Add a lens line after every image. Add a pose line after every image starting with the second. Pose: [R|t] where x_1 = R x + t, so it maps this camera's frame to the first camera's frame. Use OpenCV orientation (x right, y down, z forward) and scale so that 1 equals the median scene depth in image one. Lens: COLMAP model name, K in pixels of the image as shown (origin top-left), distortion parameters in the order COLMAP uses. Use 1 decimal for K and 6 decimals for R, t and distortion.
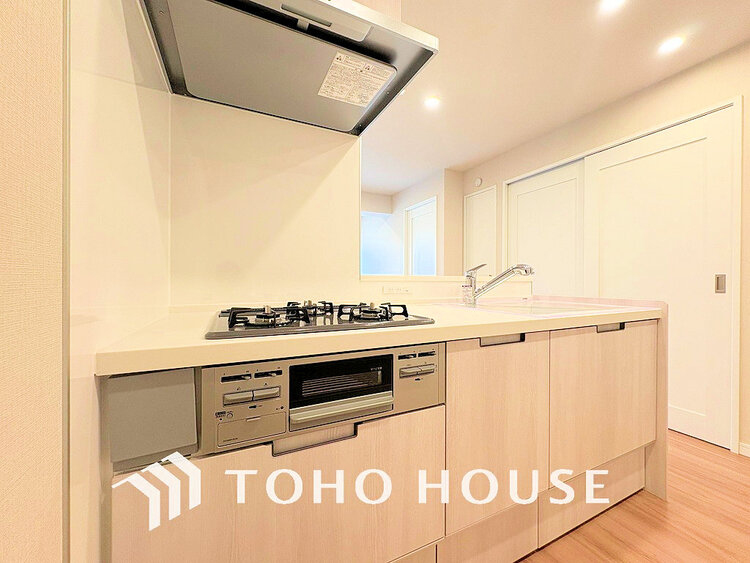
lens RADIAL K [[299.0, 0, 375.0], [0, 299.0, 282.9], [0, 0, 1]] dist [0.000960, -0.000122]
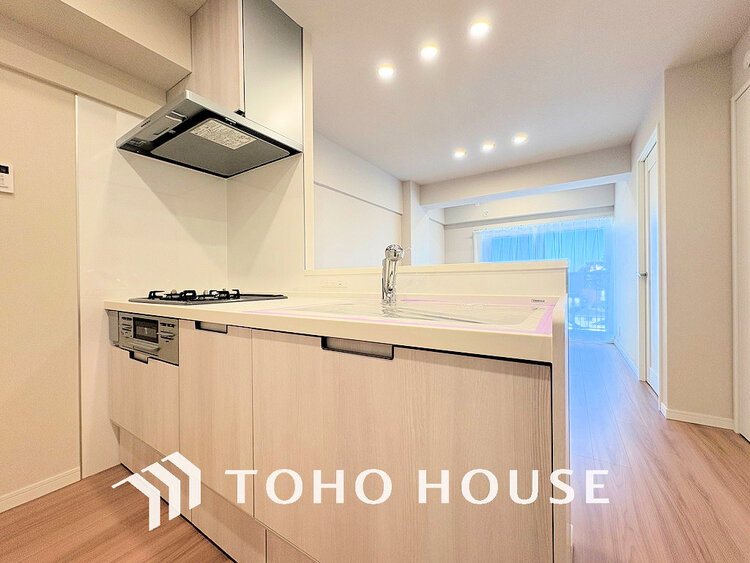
lens RADIAL K [[299.0, 0, 375.2], [0, 299.0, 281.5], [0, 0, 1]] dist [0.000960, -0.000122]
pose [[0.523334, -0.007031, -0.852098, 1.420304], [0.006690, 0.999969, -0.004143, 0.032660], [0.852101, -0.003533, 0.523365, 0.816906]]
